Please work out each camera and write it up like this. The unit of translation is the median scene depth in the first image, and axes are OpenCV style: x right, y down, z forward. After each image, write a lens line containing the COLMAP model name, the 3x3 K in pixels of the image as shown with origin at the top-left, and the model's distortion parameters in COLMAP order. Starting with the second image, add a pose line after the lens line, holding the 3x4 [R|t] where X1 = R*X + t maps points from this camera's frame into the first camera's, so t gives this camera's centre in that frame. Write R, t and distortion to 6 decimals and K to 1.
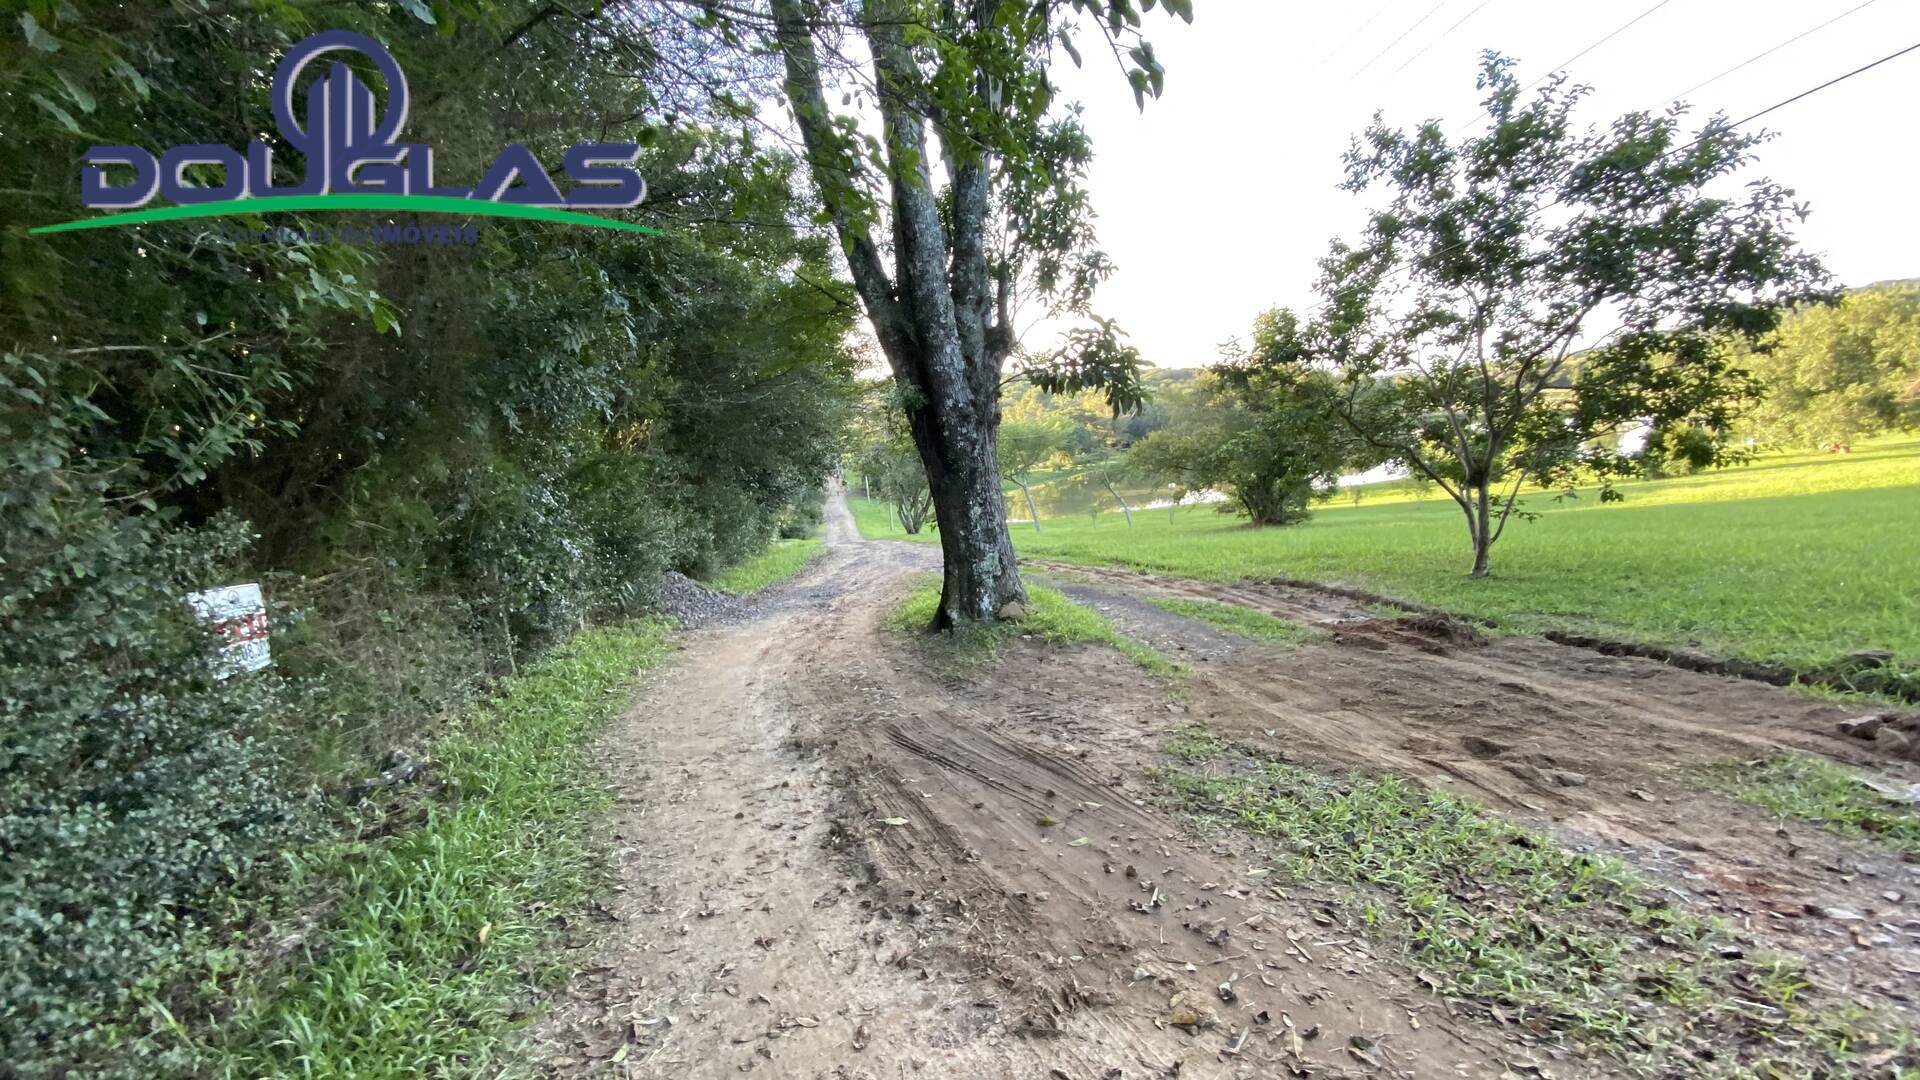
lens RADIAL K [[735.7, 0, 940.8], [0, 735.7, 535.6], [0, 0, 1]] dist [0.043088, -0.024425]
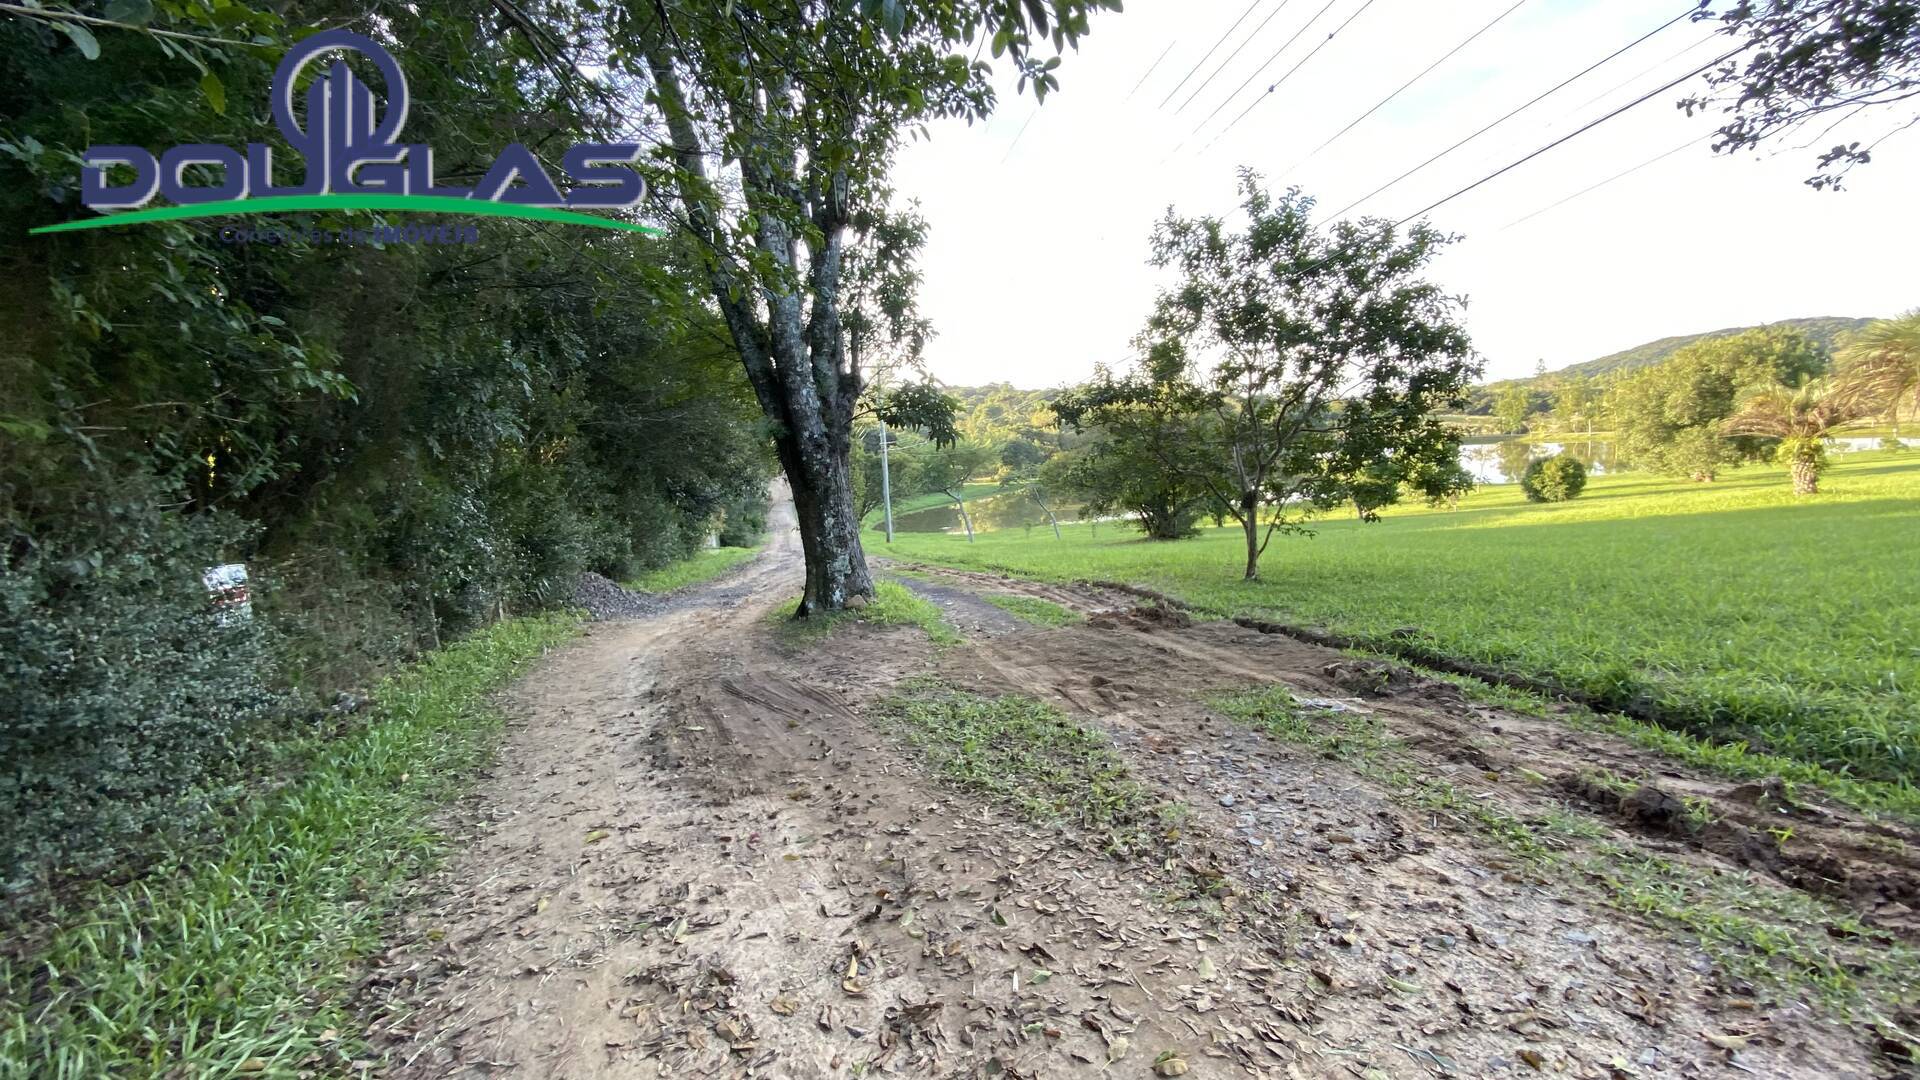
lens RADIAL K [[772.1, 0, 960.0], [0, 772.1, 540.0], [0, 0, 1]] dist [0.043060, -0.028179]
pose [[0.998590, 0.014296, 0.051129, 0.200773], [-0.013703, 0.999835, -0.011929, 0.010120], [-0.051291, 0.011212, 0.998621, -0.308087]]
